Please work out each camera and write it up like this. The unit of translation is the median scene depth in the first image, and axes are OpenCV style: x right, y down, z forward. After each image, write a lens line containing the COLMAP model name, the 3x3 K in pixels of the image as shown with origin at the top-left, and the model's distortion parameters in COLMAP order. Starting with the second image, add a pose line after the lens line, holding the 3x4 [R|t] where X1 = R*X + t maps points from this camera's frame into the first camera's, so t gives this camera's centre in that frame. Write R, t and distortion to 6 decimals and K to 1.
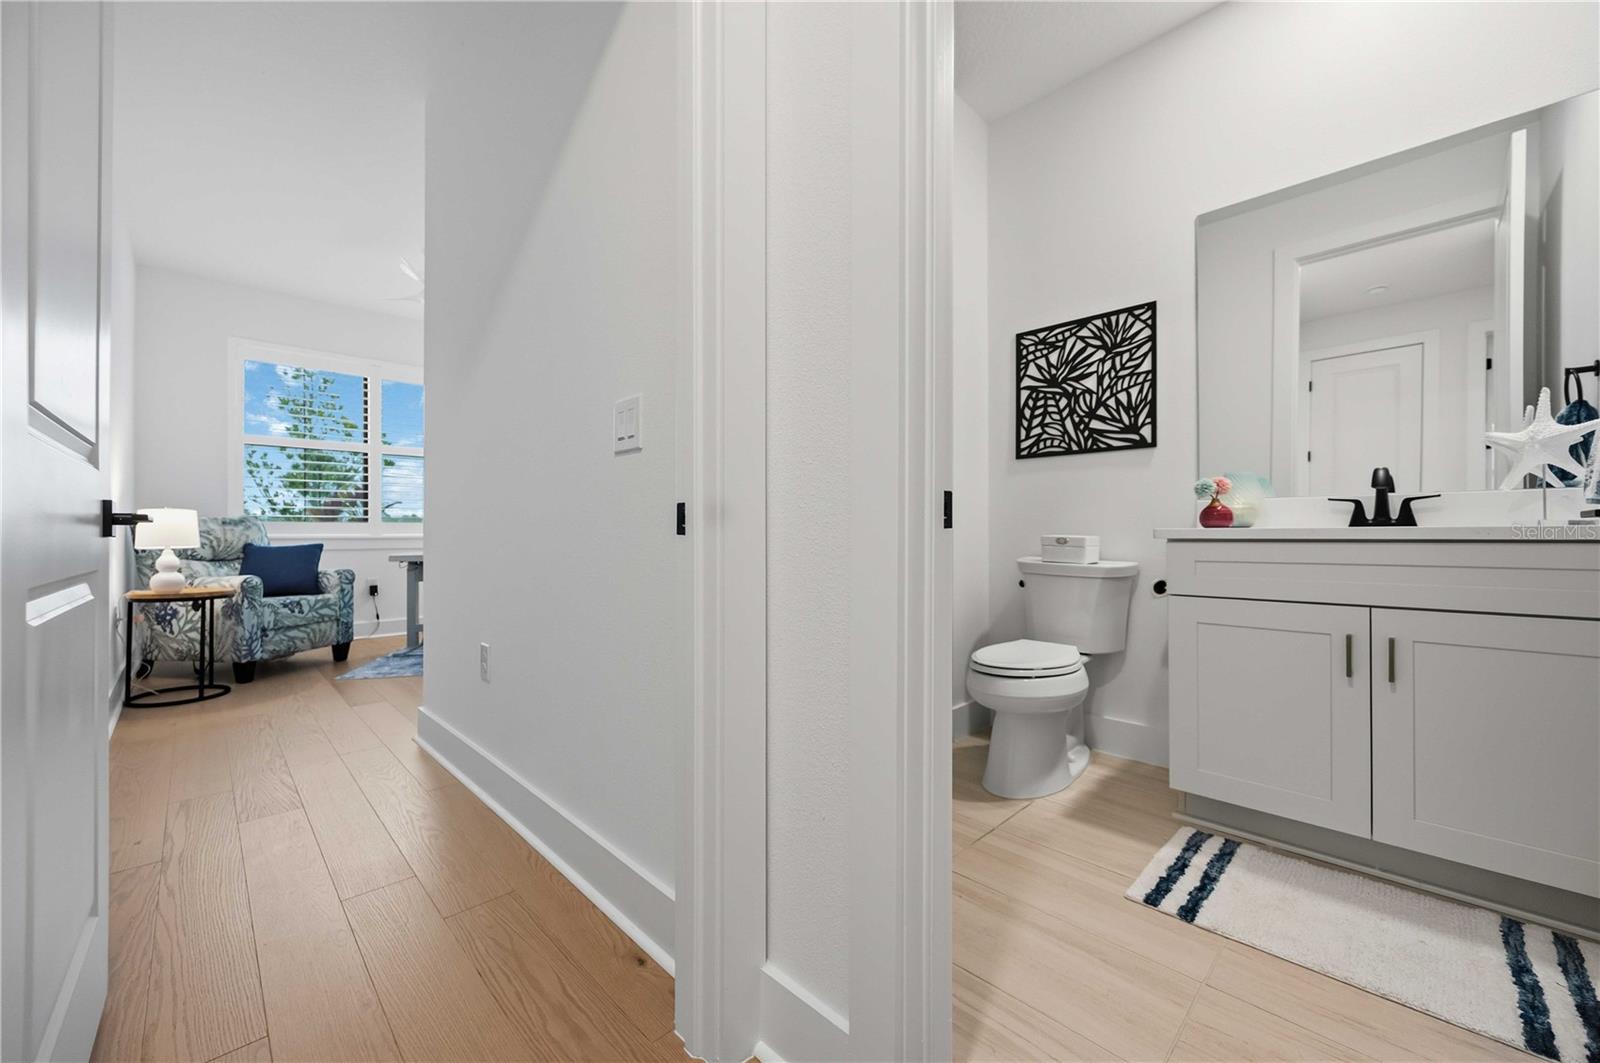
lens RADIAL K [[610.6, 0, 796.8], [0, 610.6, 538.4], [0, 0, 1]] dist [0.000216, -0.000114]
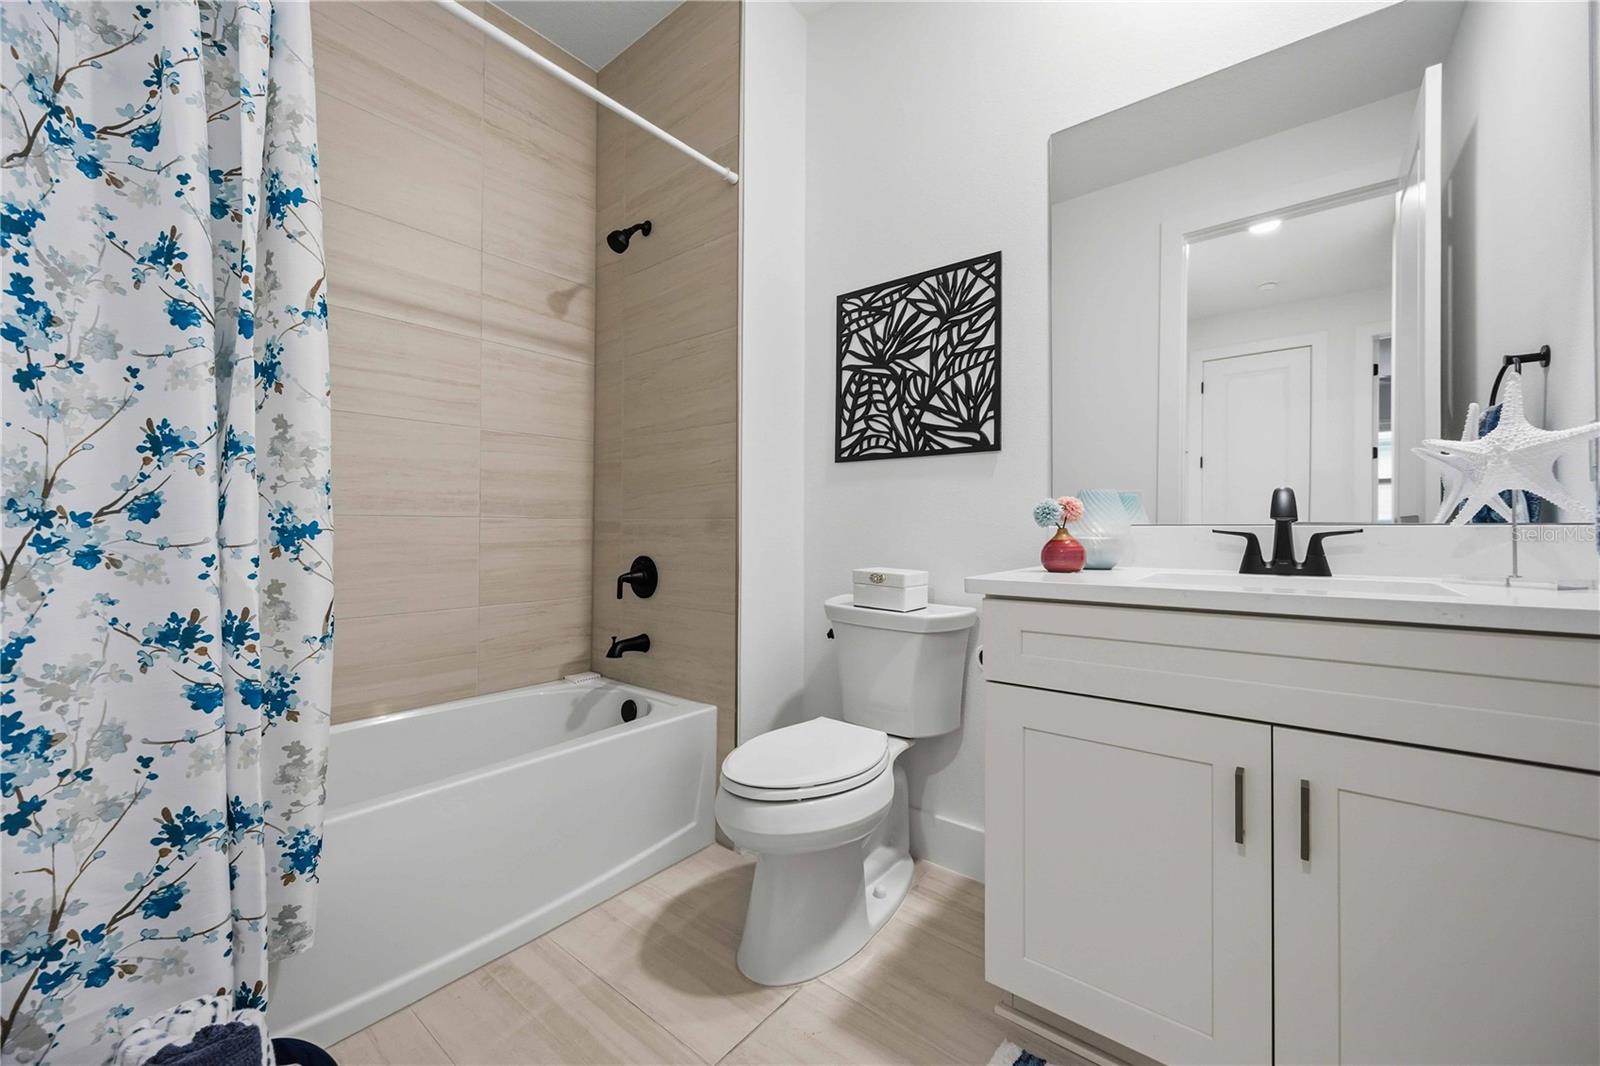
lens RADIAL K [[621.4, 0, 798.2], [0, 621.4, 532.6], [0, 0, 1]] dist [-0.000560, 0.000013]
pose [[0.993142, 0.005423, 0.116791, 0.248396], [-0.004870, 0.999976, -0.005019, -0.044025], [-0.116815, 0.004416, 0.993144, 0.274695]]
